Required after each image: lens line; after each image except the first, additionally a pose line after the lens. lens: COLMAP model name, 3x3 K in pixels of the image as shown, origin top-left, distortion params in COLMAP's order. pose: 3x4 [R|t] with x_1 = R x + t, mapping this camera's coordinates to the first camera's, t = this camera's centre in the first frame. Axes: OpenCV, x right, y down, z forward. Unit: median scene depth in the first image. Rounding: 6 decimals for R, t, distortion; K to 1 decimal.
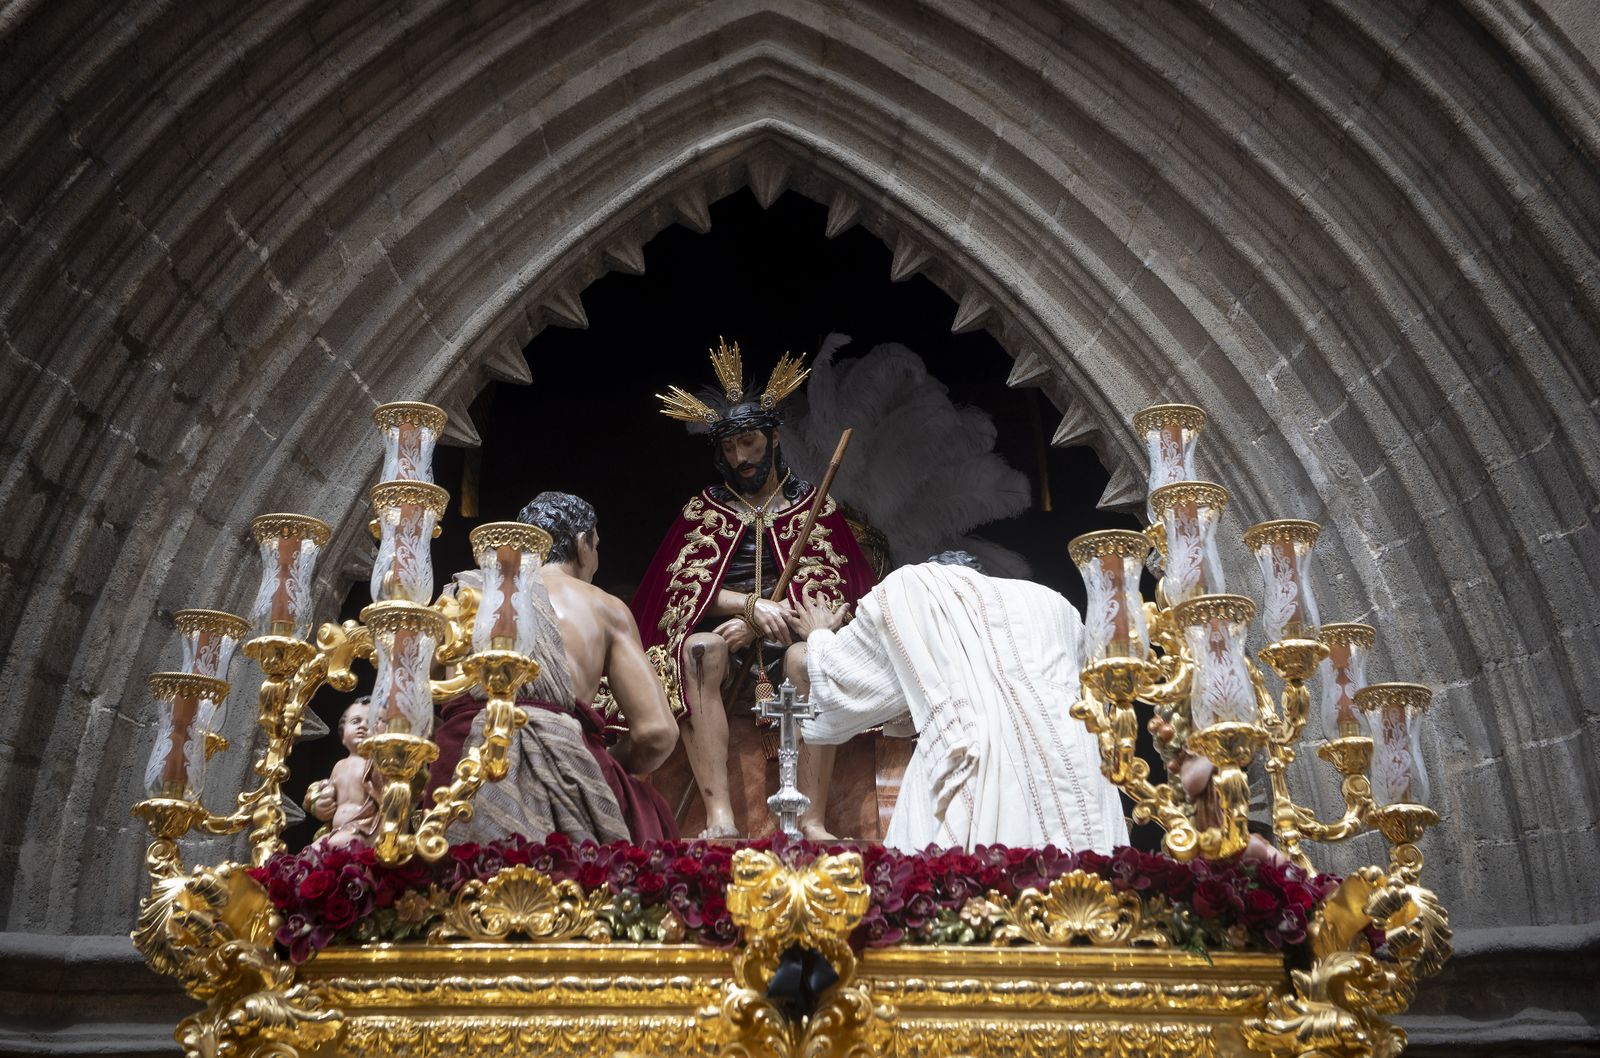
lens RADIAL K [[2453.5, 0, 789.0], [0, 2453.5, 507.1], [0, 0, 1]] dist [0.154834, 0.083170]
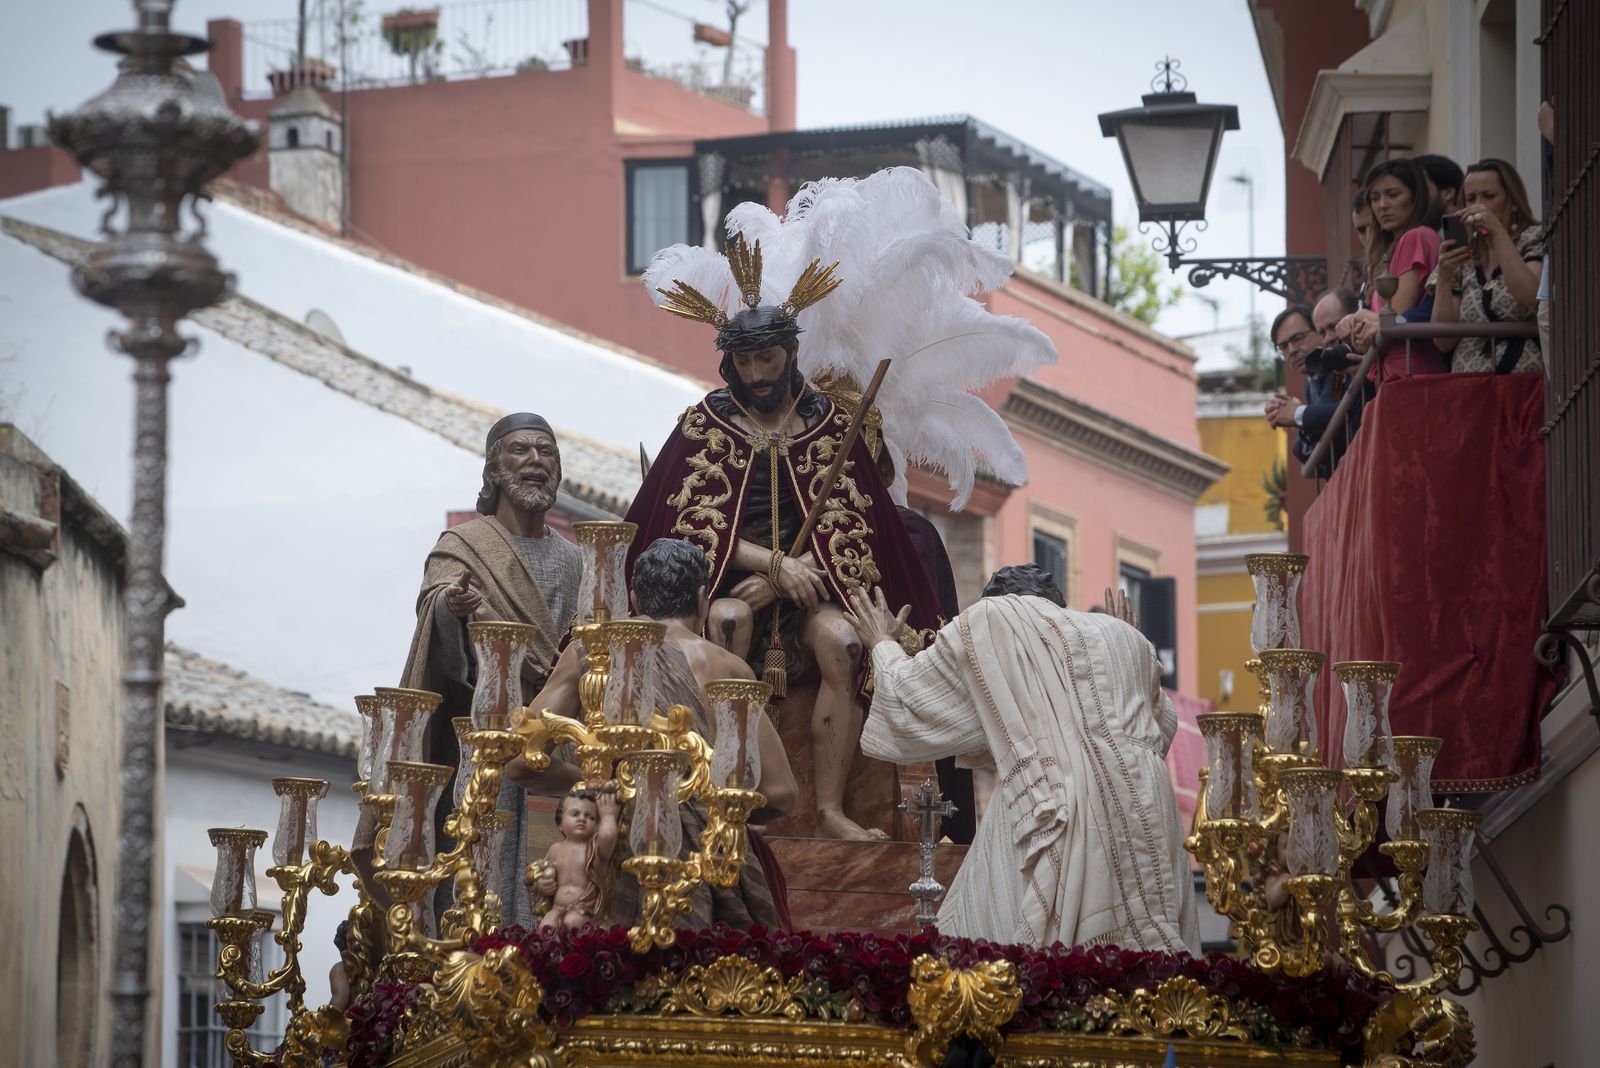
lens RADIAL K [[7496.1, 0, 634.0], [0, 7496.1, 532.4], [0, 0, 1]] dist [0.409263, 11.808336]
pose [[0.991246, 0.048194, 0.122921, -0.486307], [-0.072577, 0.976617, 0.202365, -0.628892], [-0.110294, -0.209514, 0.971565, -1.995844]]
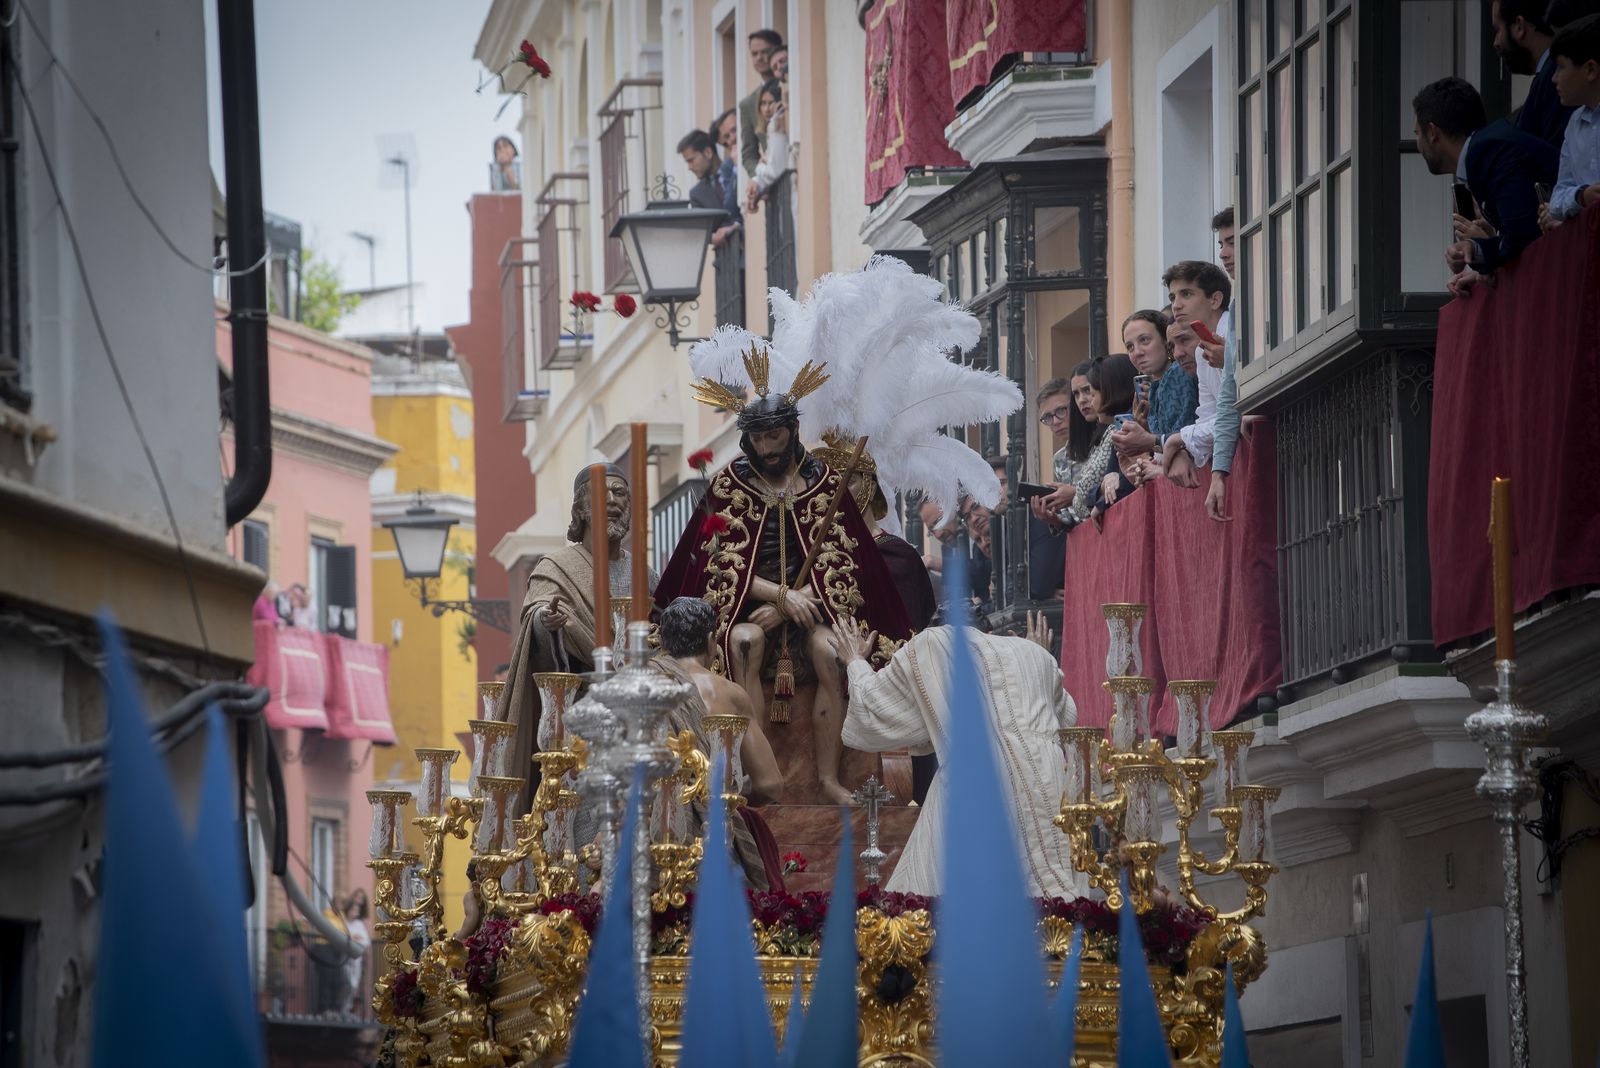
lens RADIAL K [[9047.9, 0, 853.6], [0, 9047.9, 533.7], [0, 0, 1]] dist [1.276935, -2.184721]
pose [[0.993636, 0.019695, 0.110906, -0.561548], [-0.046364, 0.968834, 0.243333, -1.269468], [-0.102657, -0.246926, 0.963581, -3.866300]]
